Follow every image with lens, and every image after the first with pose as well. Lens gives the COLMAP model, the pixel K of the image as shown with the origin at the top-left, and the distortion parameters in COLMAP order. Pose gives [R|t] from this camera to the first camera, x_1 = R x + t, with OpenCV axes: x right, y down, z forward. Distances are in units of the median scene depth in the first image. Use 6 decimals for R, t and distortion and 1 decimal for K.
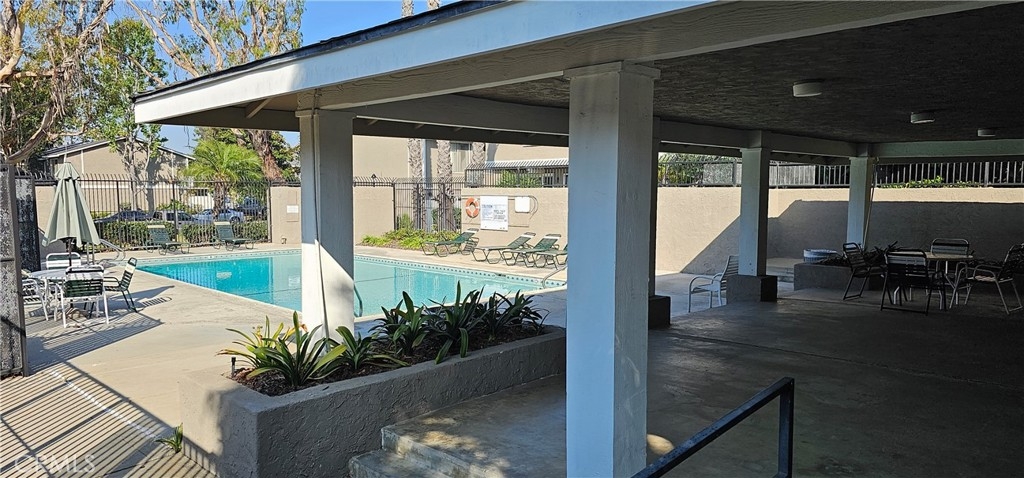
lens RADIAL K [[679.9, 0, 506.9], [0, 679.9, 242.2], [0, 0, 1]] dist [0.041916, -0.003685]
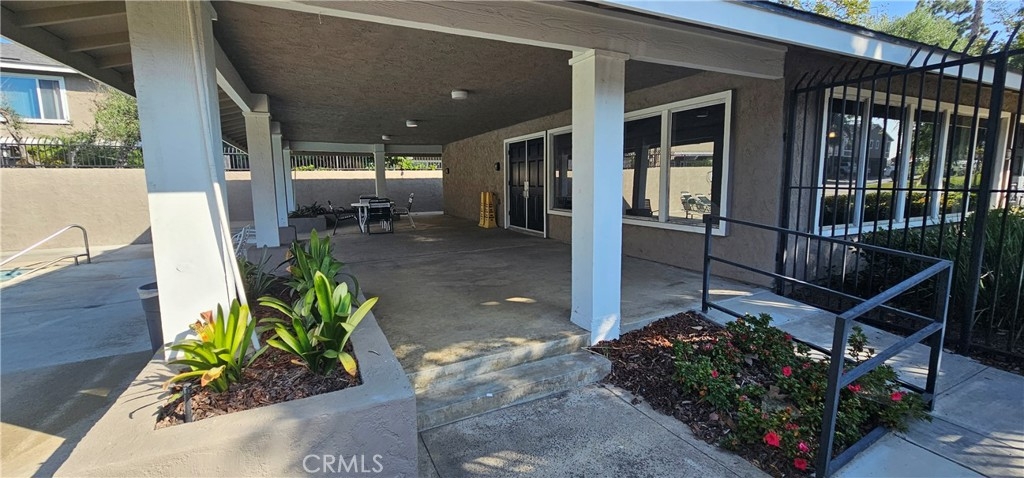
lens RADIAL K [[412.1, 0, 509.8], [0, 412.1, 233.8], [0, 0, 1]] dist [-0.000753, 0.000058]
pose [[0.322290, -0.127741, 0.937982, -0.124681], [0.085538, 0.990730, 0.105533, 0.005981], [-0.942768, 0.046221, 0.330230, 0.125671]]
